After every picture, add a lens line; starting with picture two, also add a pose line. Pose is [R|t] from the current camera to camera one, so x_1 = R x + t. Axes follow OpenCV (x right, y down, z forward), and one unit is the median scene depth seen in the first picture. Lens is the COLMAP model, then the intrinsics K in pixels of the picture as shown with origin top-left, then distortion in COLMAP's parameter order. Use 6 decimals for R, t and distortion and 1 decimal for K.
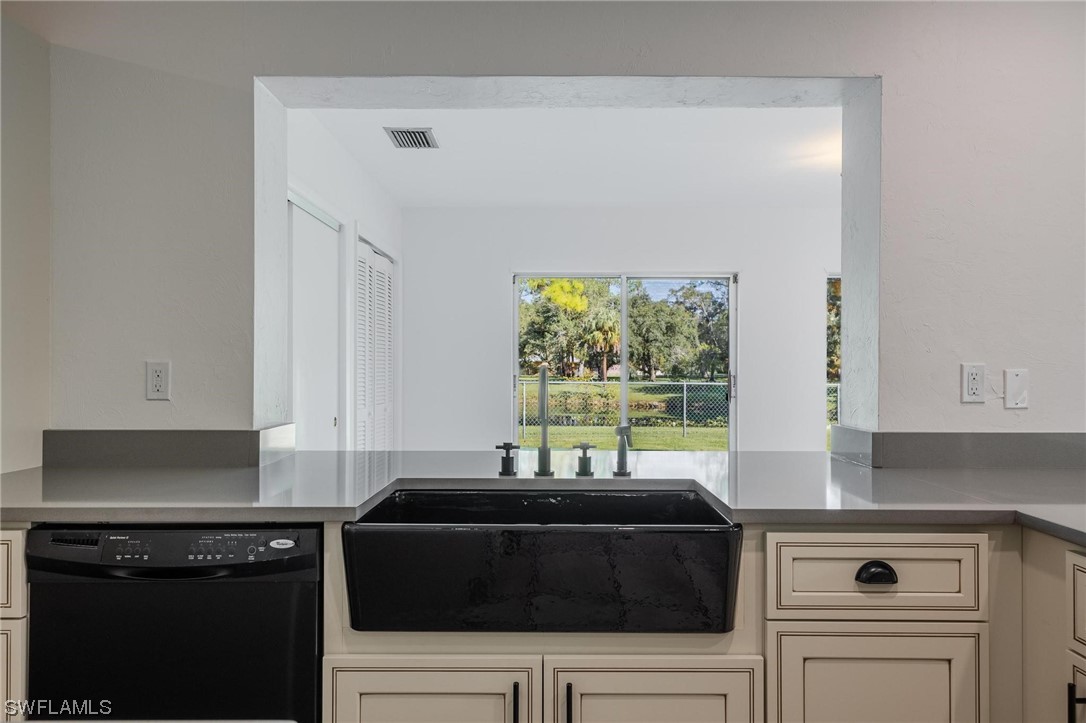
lens RADIAL K [[686.5, 0, 542.7], [0, 686.5, 363.7], [0, 0, 1]] dist [0.003873, -0.002684]
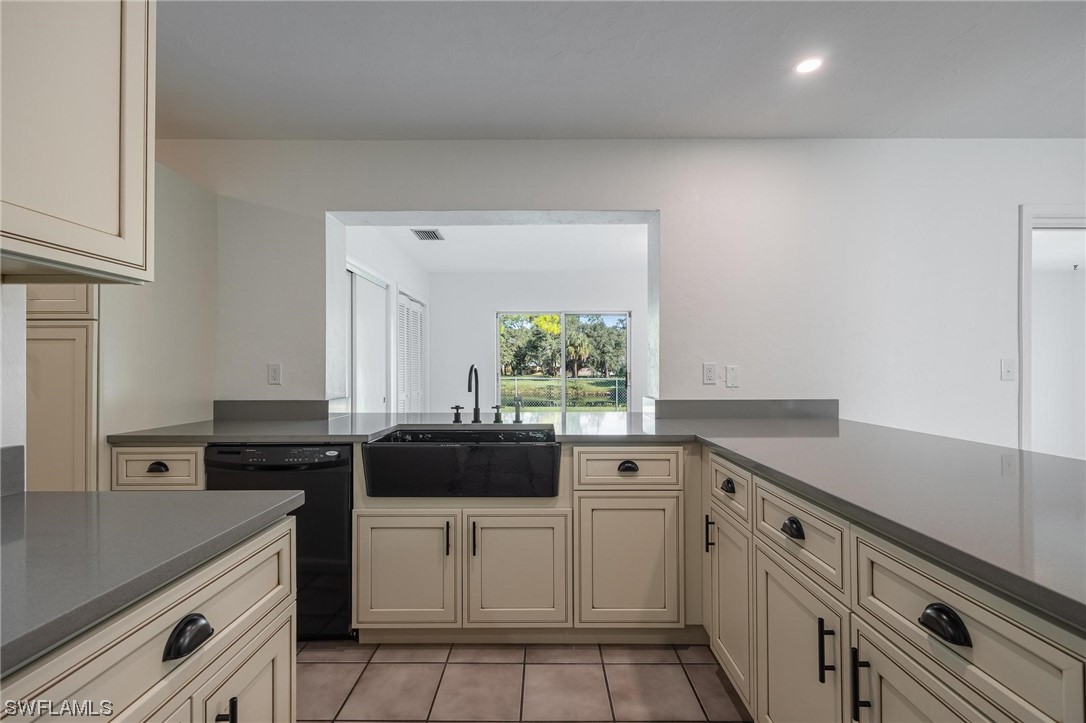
lens RADIAL K [[445.2, 0, 538.0], [0, 445.2, 366.3], [0, 0, 1]] dist [-0.002789, 0.000407]
pose [[0.999990, -0.004131, -0.001544, 0.173902], [0.004126, 0.999986, -0.003224, 0.011807], [0.001557, 0.003217, 0.999994, -0.229826]]
